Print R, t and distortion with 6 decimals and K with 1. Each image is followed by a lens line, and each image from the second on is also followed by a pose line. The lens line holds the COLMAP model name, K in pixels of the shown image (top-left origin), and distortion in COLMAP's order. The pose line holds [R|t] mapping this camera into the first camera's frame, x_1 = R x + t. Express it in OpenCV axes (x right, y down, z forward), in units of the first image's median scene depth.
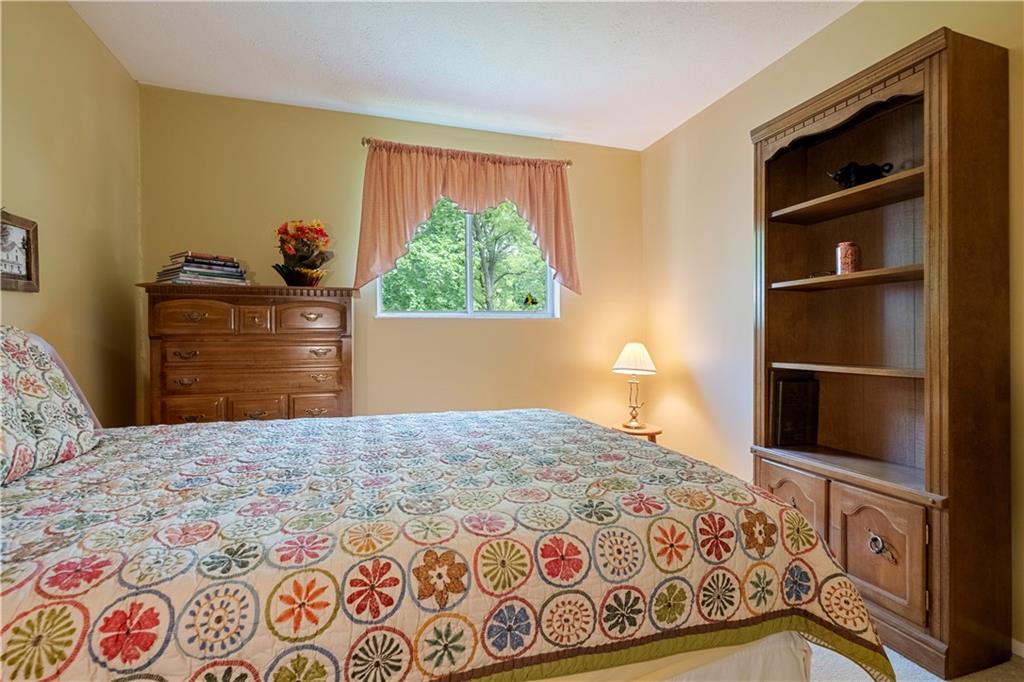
lens RADIAL K [[458.9, 0, 511.6], [0, 458.9, 338.3], [0, 0, 1]] dist [-0.000269, 0.000735]
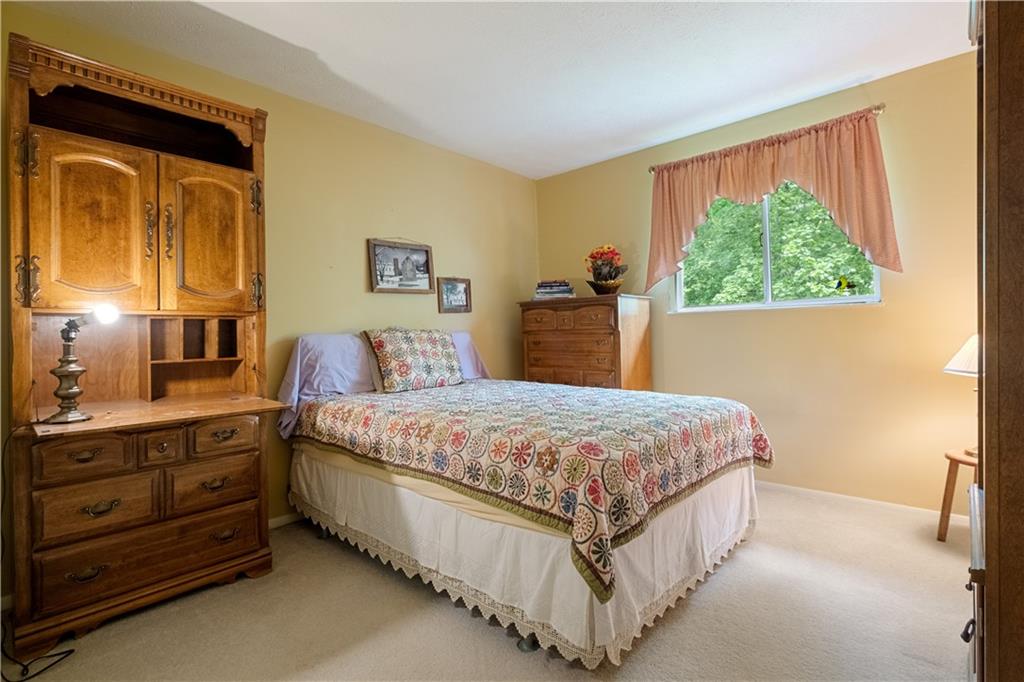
lens RADIAL K [[483.3, 0, 509.9], [0, 483.3, 337.5], [0, 0, 1]] dist [-0.003258, 0.002474]
pose [[0.500256, 0.002936, -0.865873, 0.979029], [0.015805, 0.999797, 0.012522, -0.008856], [0.865733, -0.019949, 0.500108, 0.039703]]
